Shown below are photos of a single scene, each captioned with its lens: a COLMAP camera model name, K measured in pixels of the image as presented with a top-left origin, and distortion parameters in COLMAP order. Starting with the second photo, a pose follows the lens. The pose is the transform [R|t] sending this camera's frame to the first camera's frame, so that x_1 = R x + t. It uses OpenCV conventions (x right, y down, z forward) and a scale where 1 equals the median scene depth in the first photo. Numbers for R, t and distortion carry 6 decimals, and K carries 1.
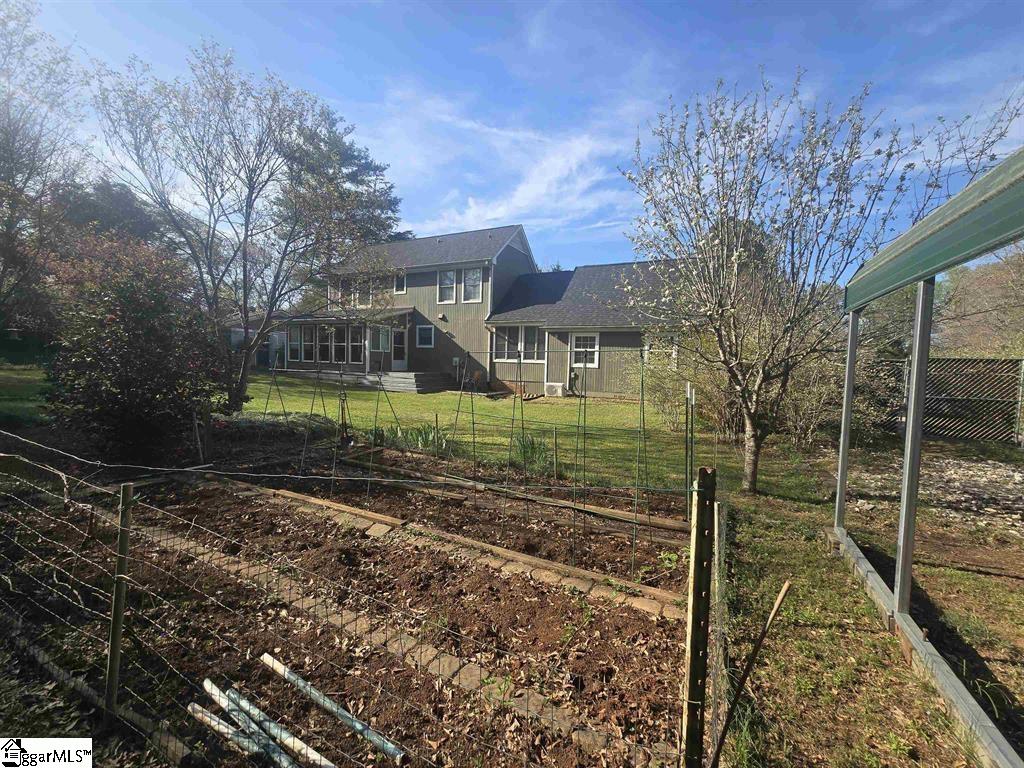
lens RADIAL K [[412.6, 0, 512.0], [0, 412.6, 384.0], [0, 0, 1]] dist [-0.000055, 0.000049]
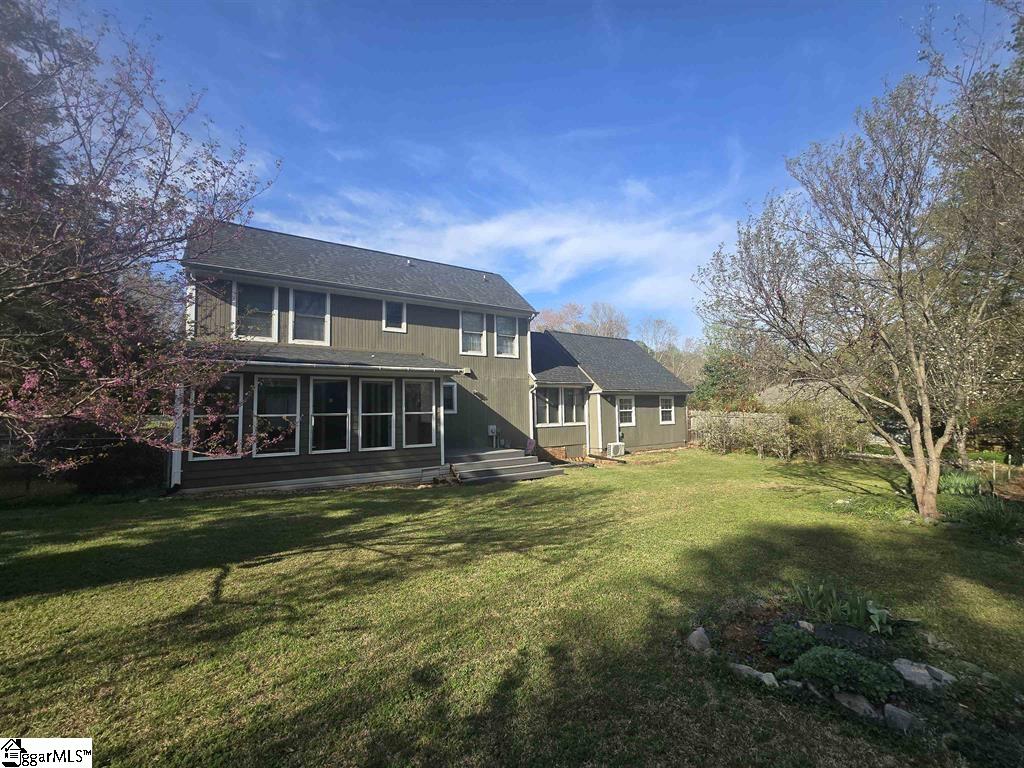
lens RADIAL K [[412.6, 0, 512.0], [0, 412.6, 384.0], [0, 0, 1]] dist [-0.000055, 0.000049]
pose [[0.500108, 0.022481, 0.865671, -0.824312], [0.084784, 0.993589, -0.074784, -0.083981], [-0.861803, 0.110796, 0.494995, 0.603197]]
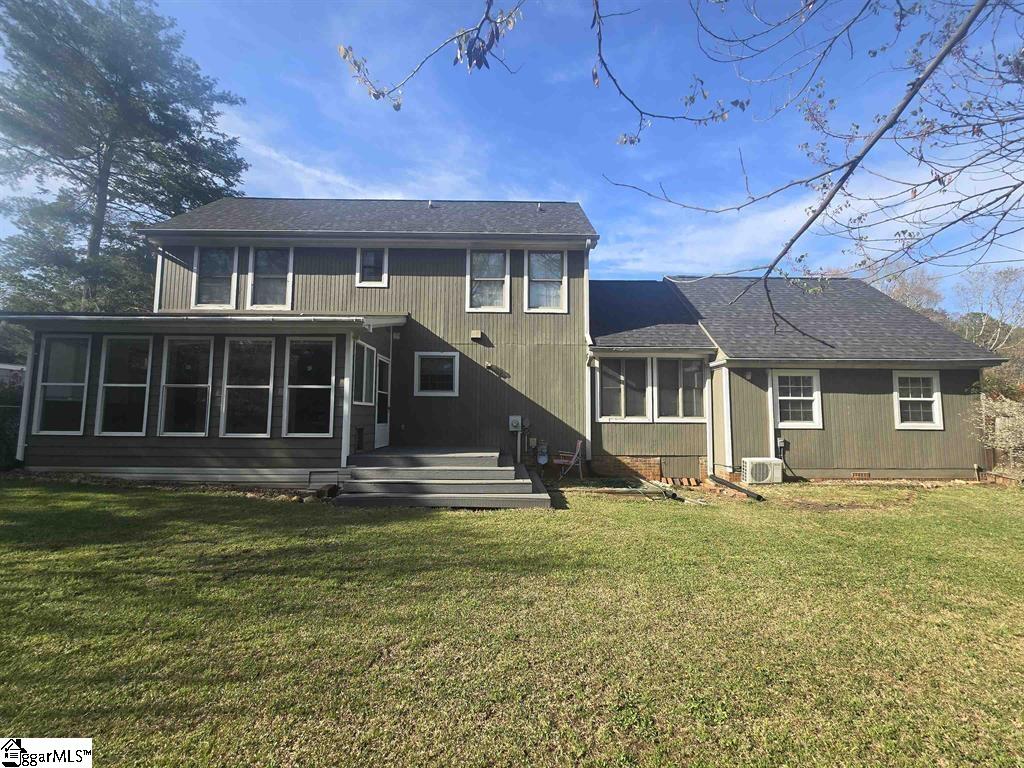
lens RADIAL K [[409.4, 0, 520.9], [0, 409.4, 382.6], [0, 0, 1]] dist [-0.002066, -0.000018]
pose [[0.884696, 0.016637, 0.465871, -0.381427], [0.045041, 0.991636, -0.120948, -0.045039], [-0.463987, 0.127985, 0.876548, 0.574002]]
